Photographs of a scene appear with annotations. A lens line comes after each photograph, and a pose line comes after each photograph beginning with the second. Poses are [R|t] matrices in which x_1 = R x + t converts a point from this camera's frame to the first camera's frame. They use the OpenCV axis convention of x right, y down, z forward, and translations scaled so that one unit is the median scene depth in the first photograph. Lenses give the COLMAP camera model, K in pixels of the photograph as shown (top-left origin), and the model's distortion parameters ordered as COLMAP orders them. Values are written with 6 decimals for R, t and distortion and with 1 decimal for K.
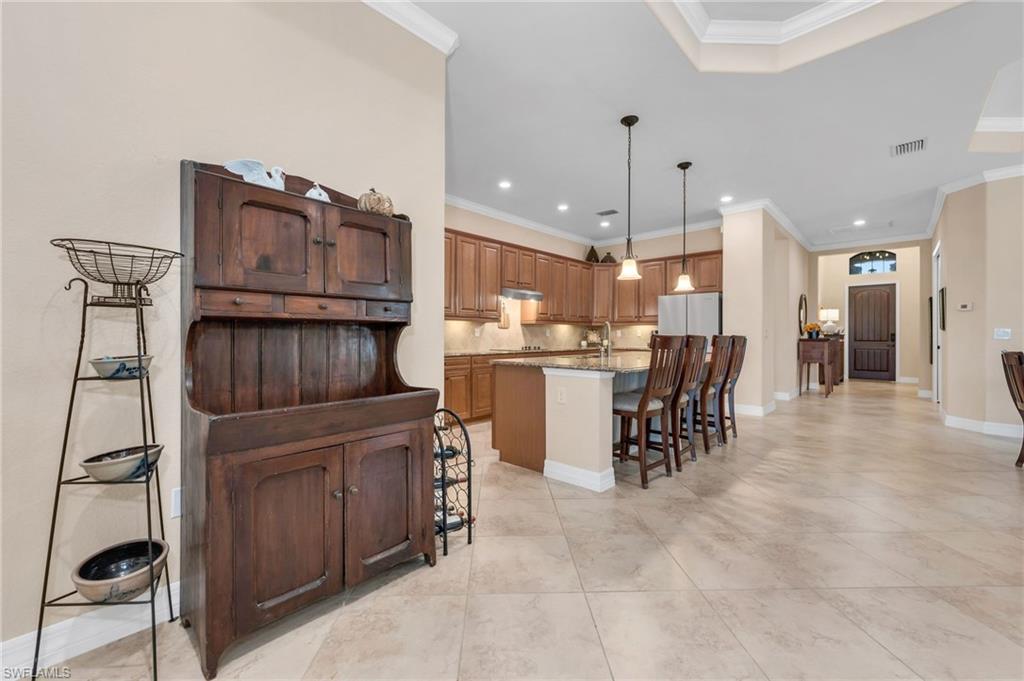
lens RADIAL K [[409.3, 0, 513.4], [0, 409.3, 335.1], [0, 0, 1]] dist [-0.002783, 0.000437]
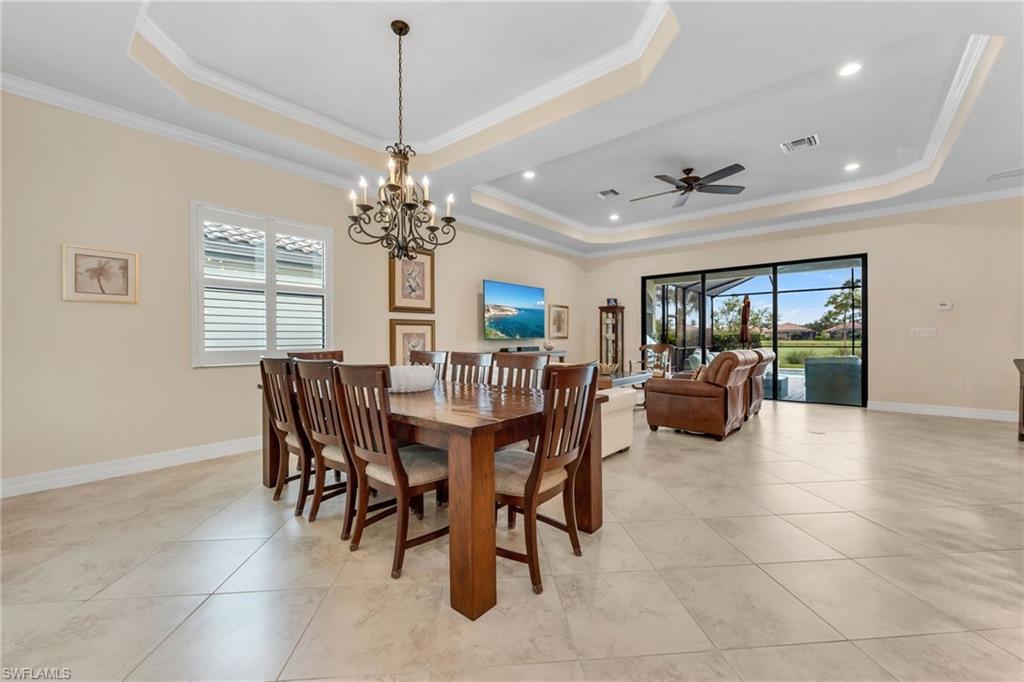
lens RADIAL K [[409.3, 0, 512.8], [0, 409.3, 342.5], [0, 0, 1]] dist [-0.002783, 0.000437]
pose [[-0.998293, 0.005789, -0.058110, 0.597028], [0.005248, 0.999941, 0.009467, 0.004201], [0.058162, 0.009146, -0.998265, 0.692669]]
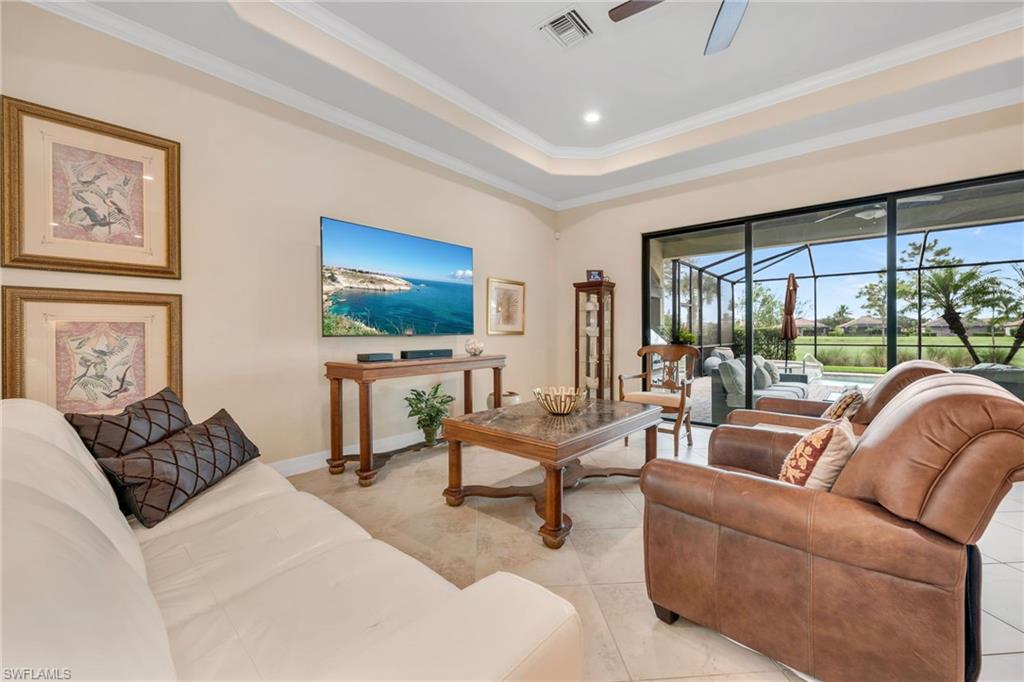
lens RADIAL K [[409.3, 0, 513.2], [0, 409.3, 336.4], [0, 0, 1]] dist [-0.002783, 0.000437]
pose [[-0.999009, 0.003226, -0.044392, 0.429009], [0.002914, 0.999971, 0.007085, 0.002961], [0.044414, 0.006949, -0.998989, 0.275644]]
